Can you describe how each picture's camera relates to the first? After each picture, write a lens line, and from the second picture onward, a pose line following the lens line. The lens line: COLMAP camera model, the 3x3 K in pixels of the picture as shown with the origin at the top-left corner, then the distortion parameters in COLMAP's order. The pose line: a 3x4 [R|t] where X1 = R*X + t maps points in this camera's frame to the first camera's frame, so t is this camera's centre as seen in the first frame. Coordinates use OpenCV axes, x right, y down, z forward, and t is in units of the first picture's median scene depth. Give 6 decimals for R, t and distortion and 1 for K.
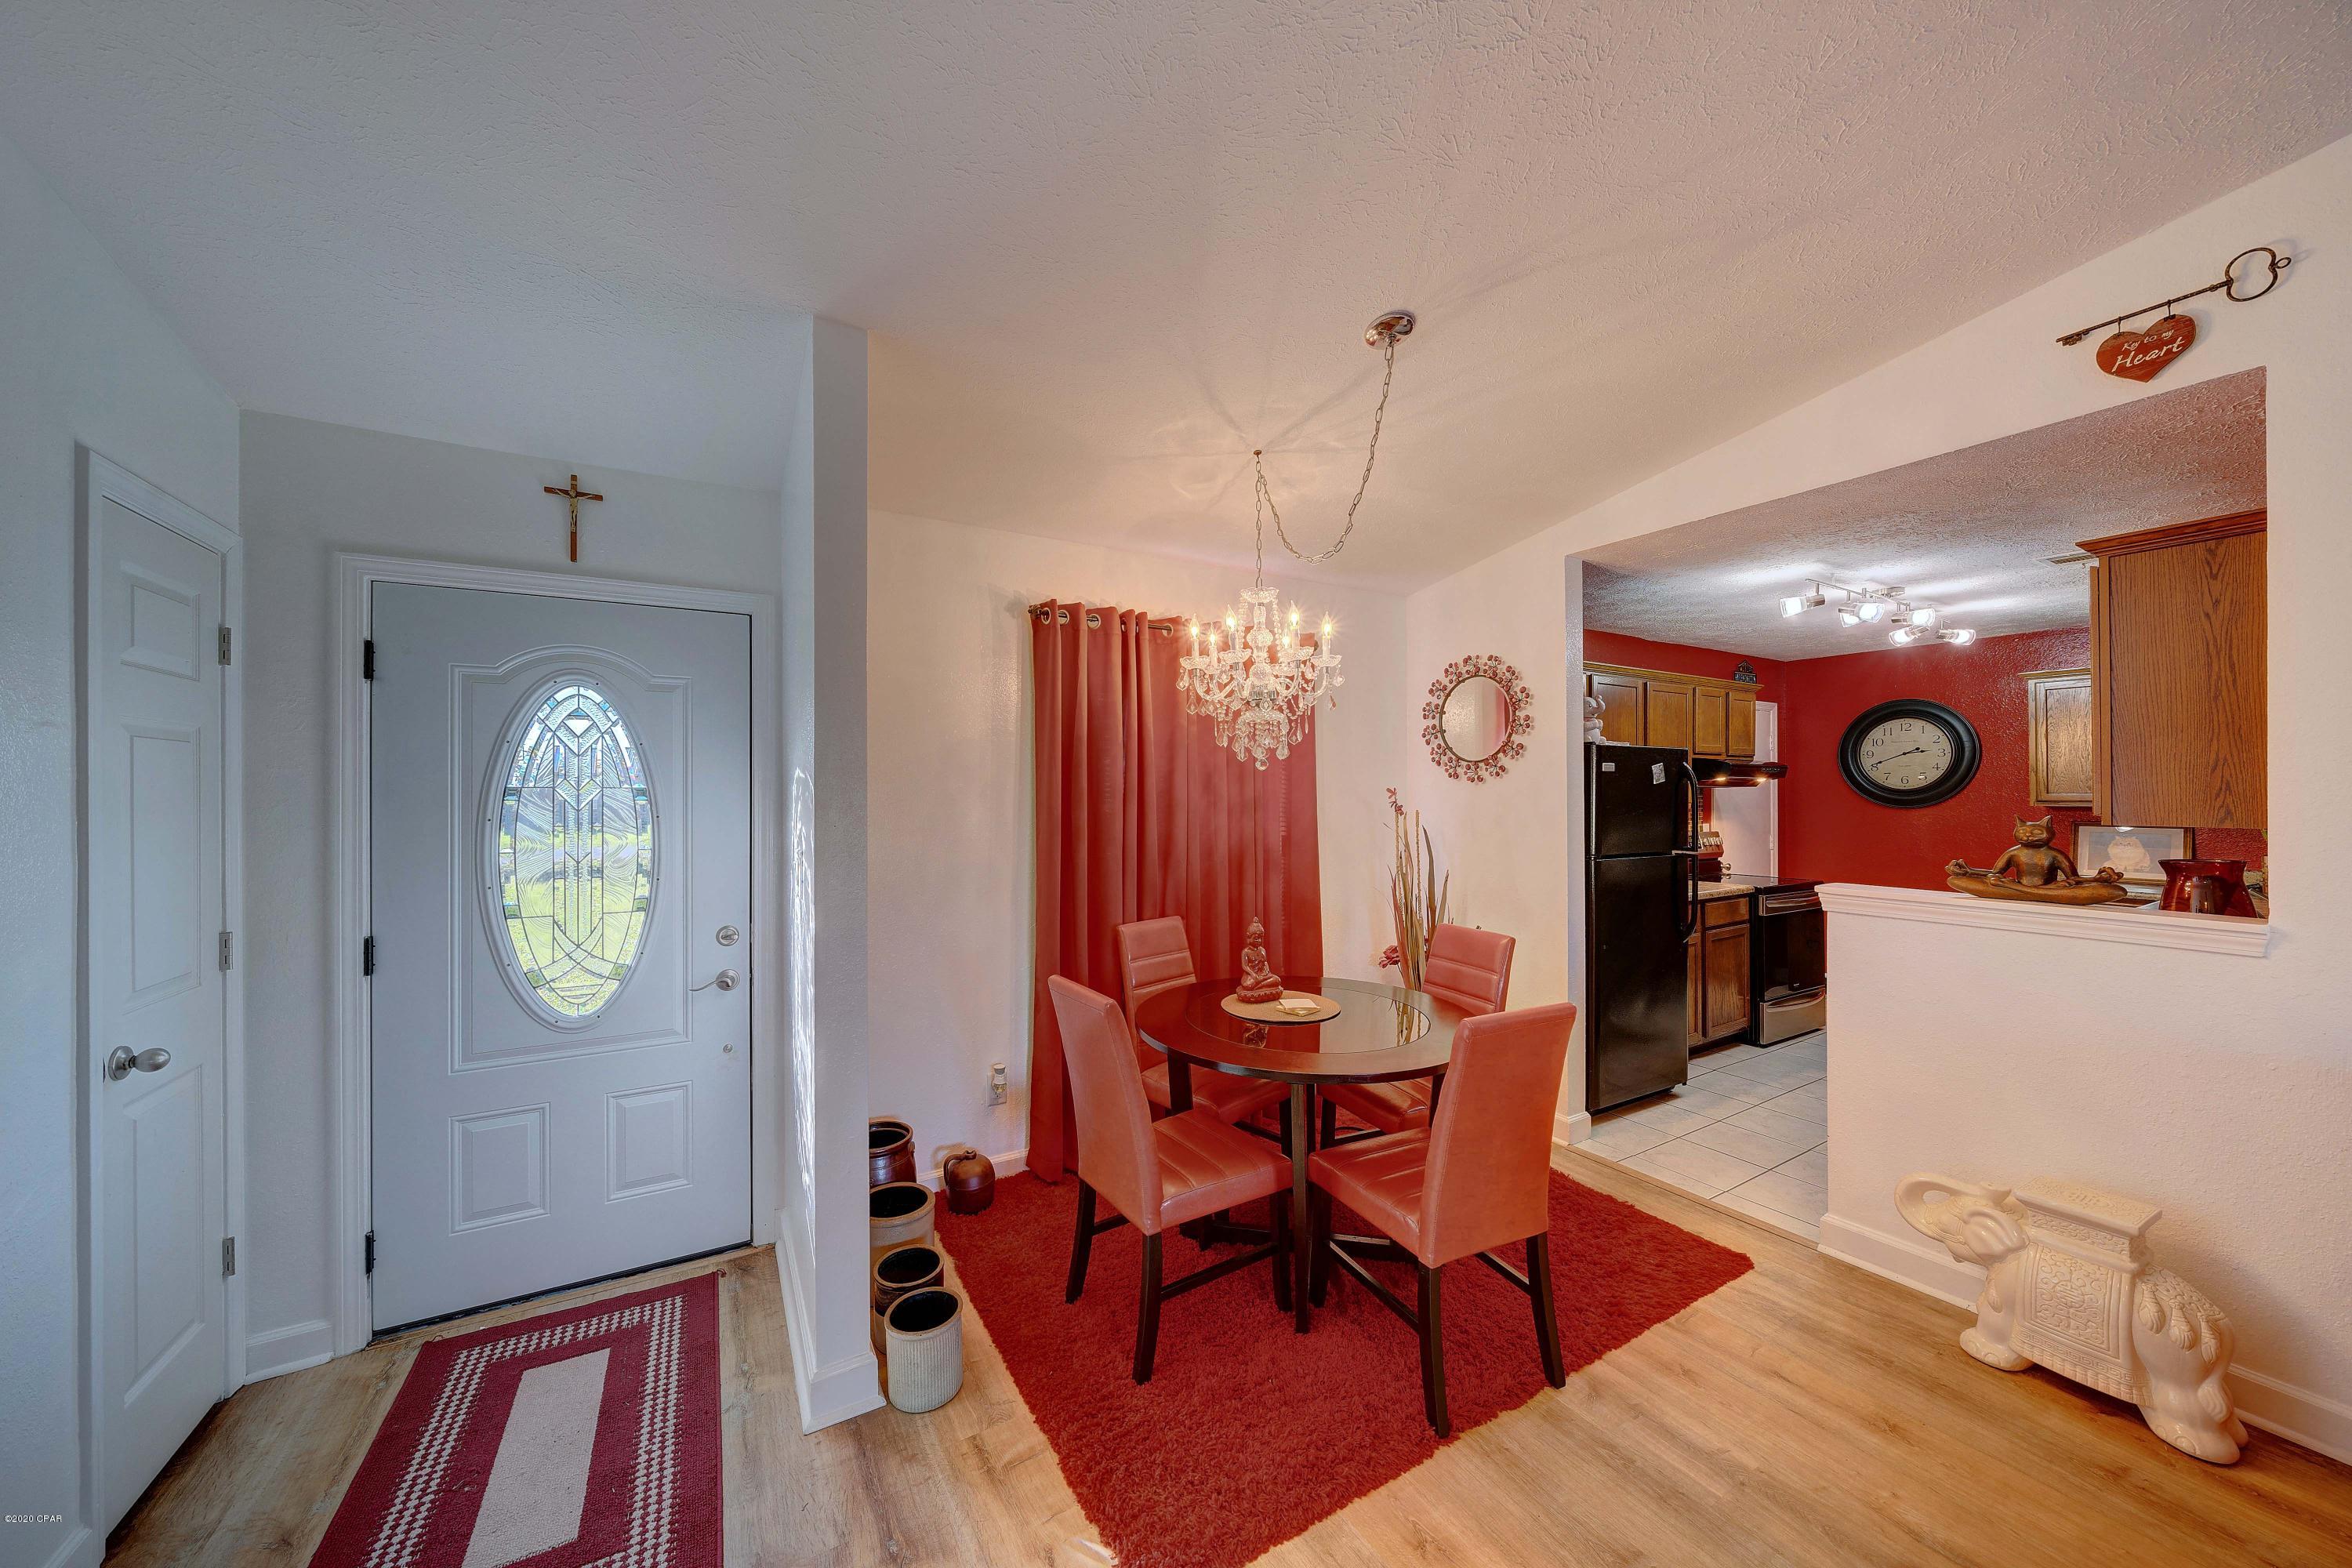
lens RADIAL K [[804.3, 0, 1152.9], [0, 804.3, 789.6], [0, 0, 1]] dist [-0.005215, -0.000109]
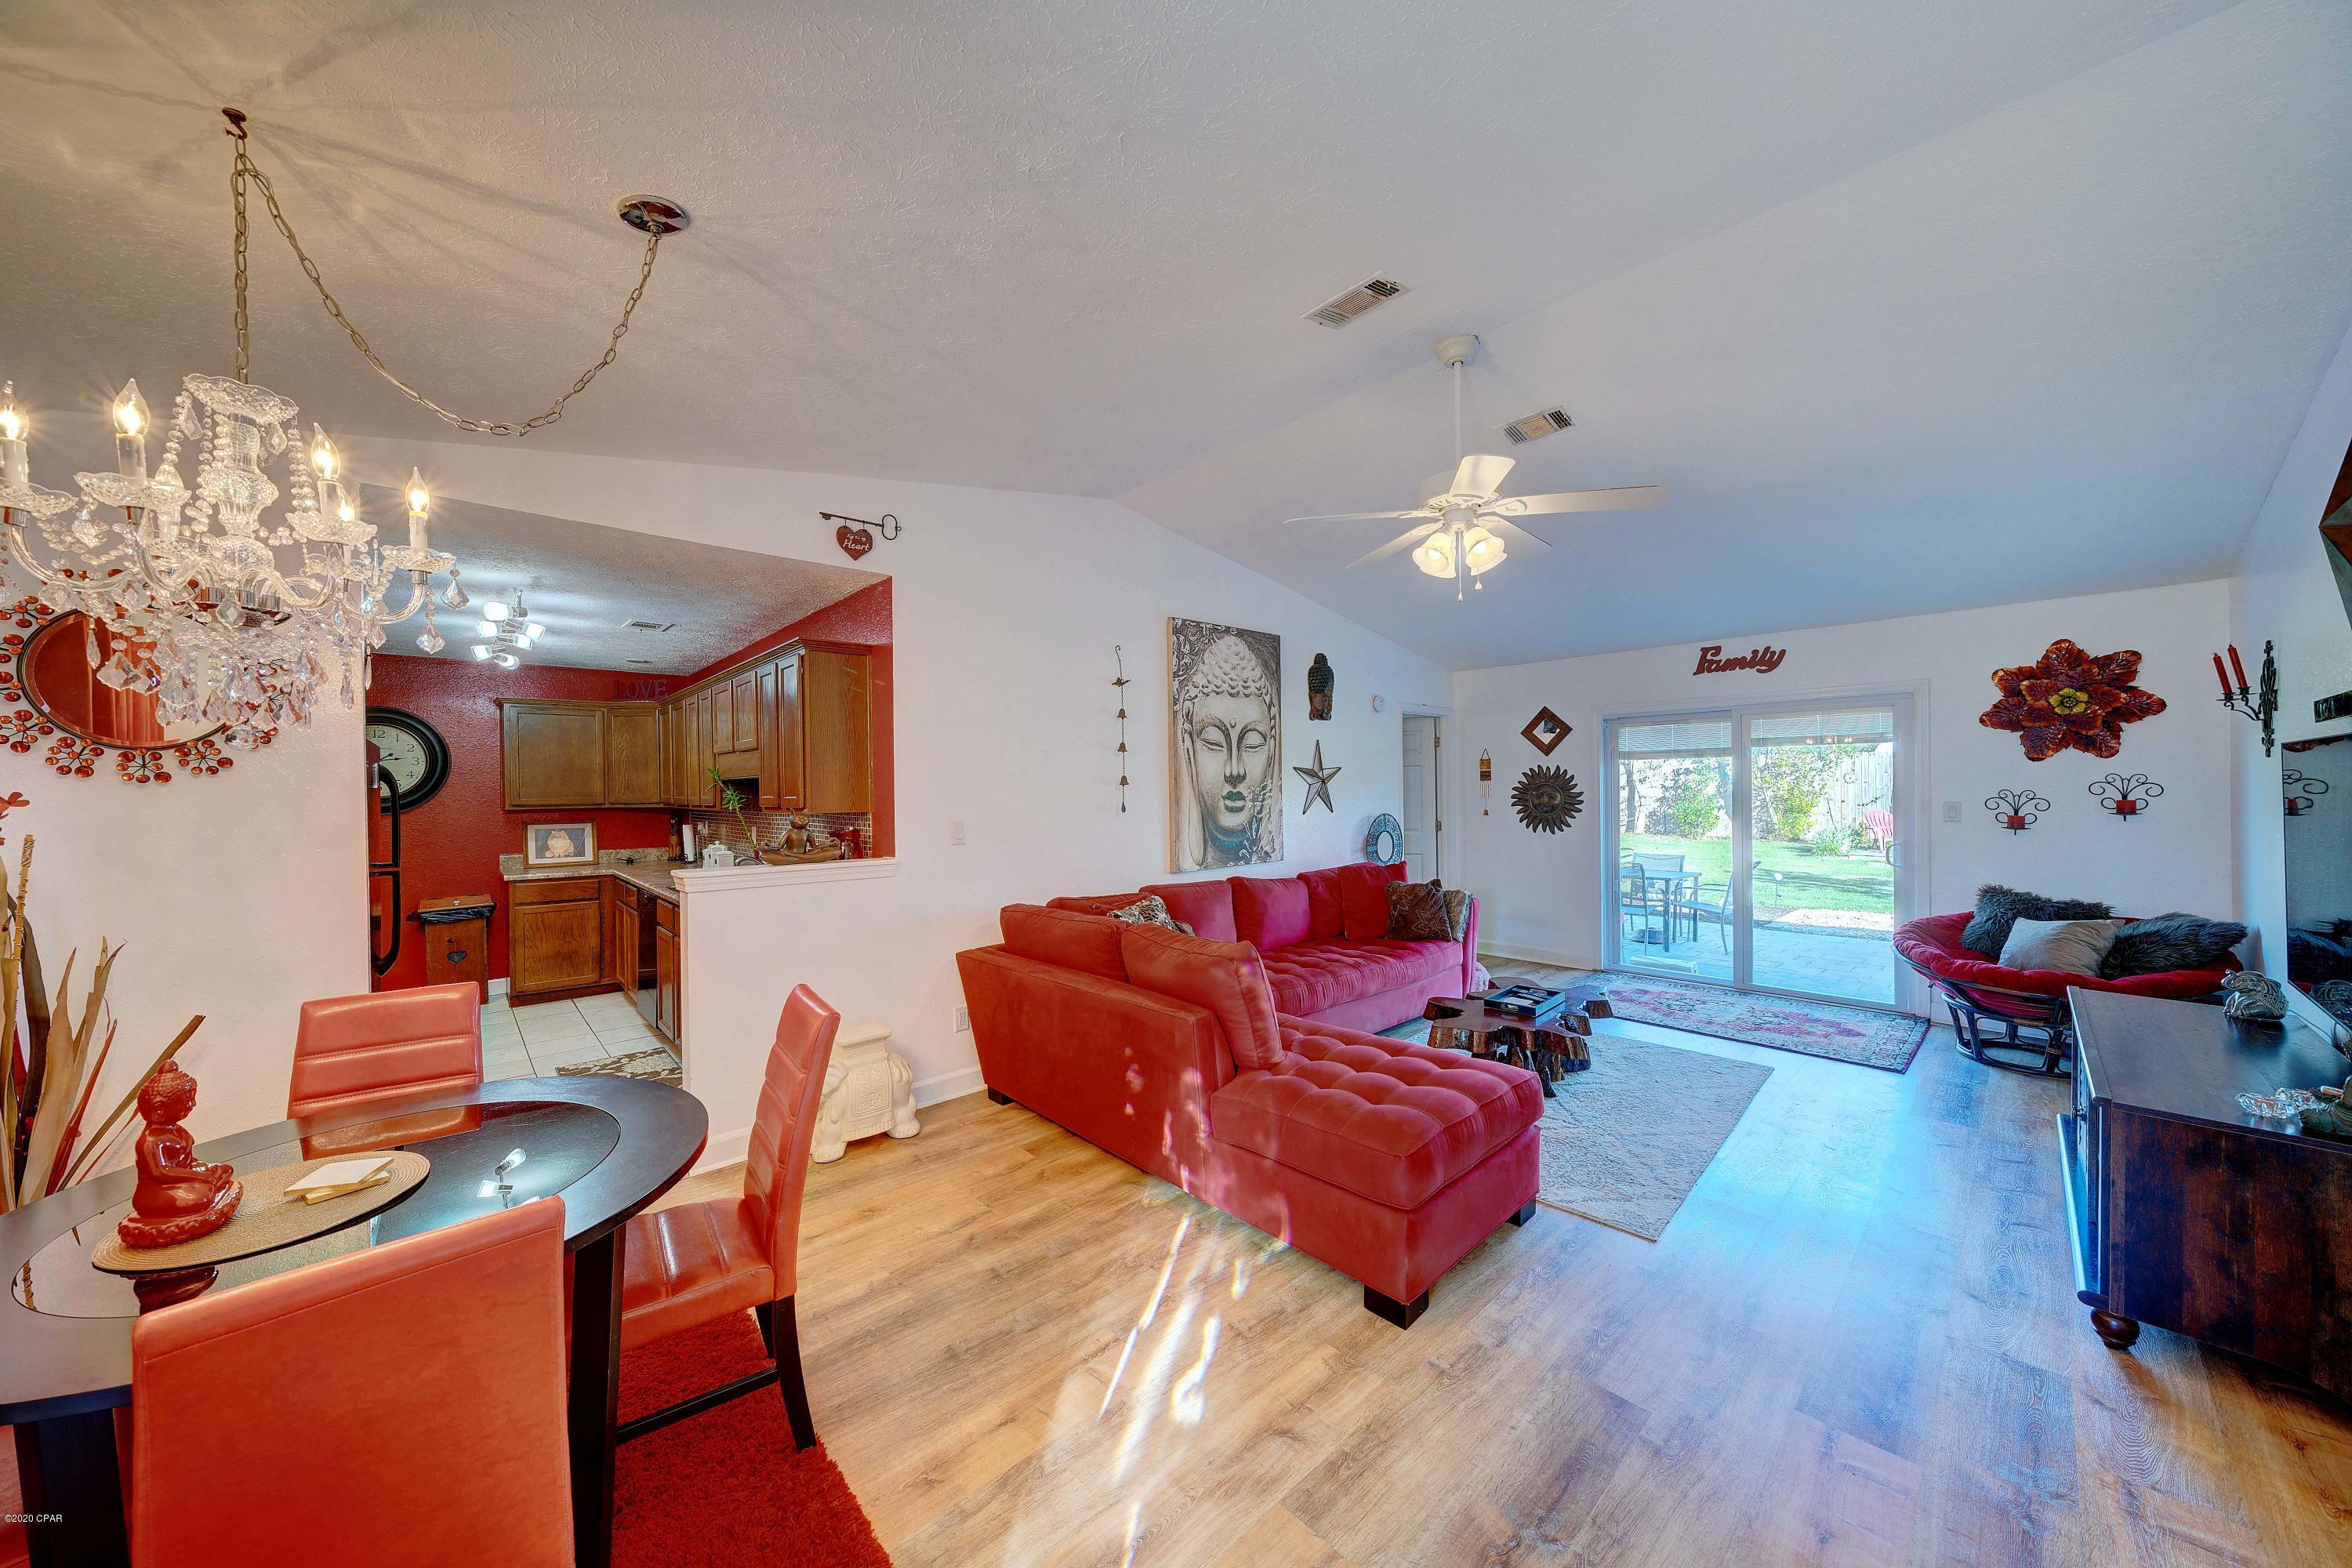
lens RADIAL K [[804.3, 0, 1152.9], [0, 804.3, 789.6], [0, 0, 1]] dist [-0.005215, -0.000109]
pose [[-0.214046, 0.005864, 0.976806, -0.506170], [0.008508, 0.999955, -0.004139, 0.007795], [-0.976786, 0.007425, -0.214086, 0.591831]]
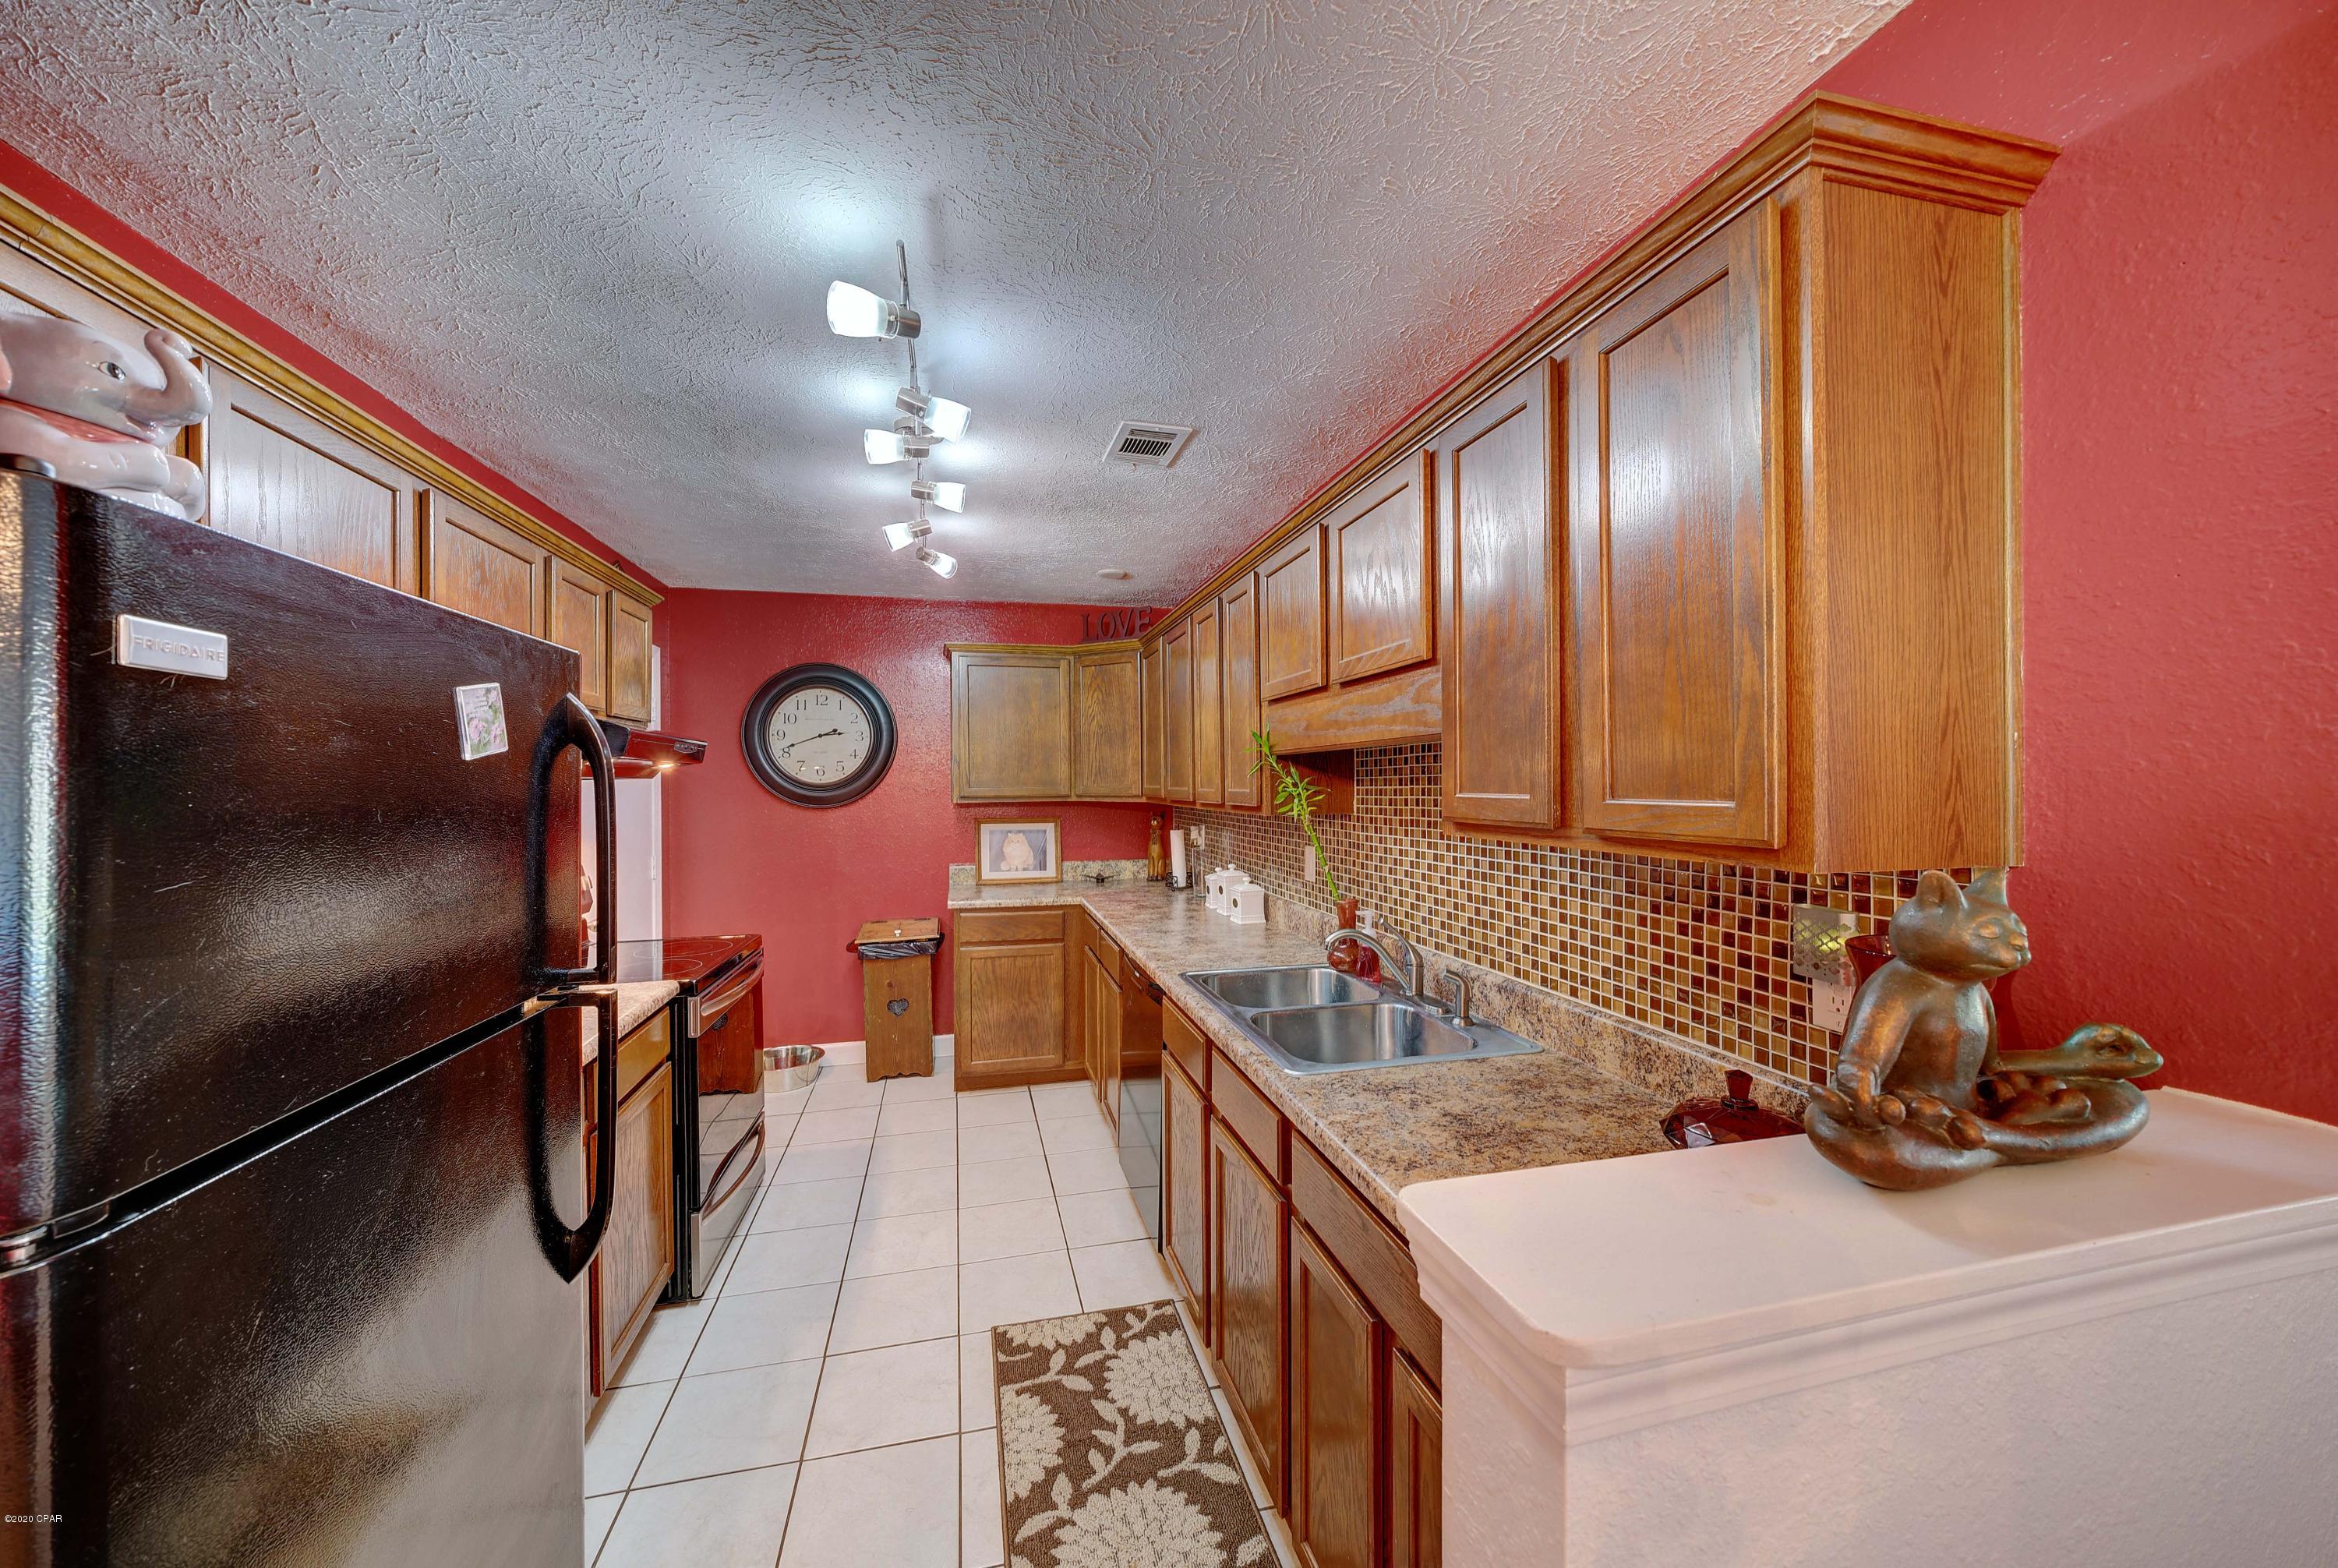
lens RADIAL K [[799.5, 0, 1146.0], [0, 799.5, 789.6], [0, 0, 1]] dist [-0.005215, -0.000109]
pose [[0.279511, -0.006168, 0.960123, 0.658578], [0.000225, 0.999980, 0.006358, 0.002115], [-0.960143, -0.001561, 0.279507, 1.072786]]
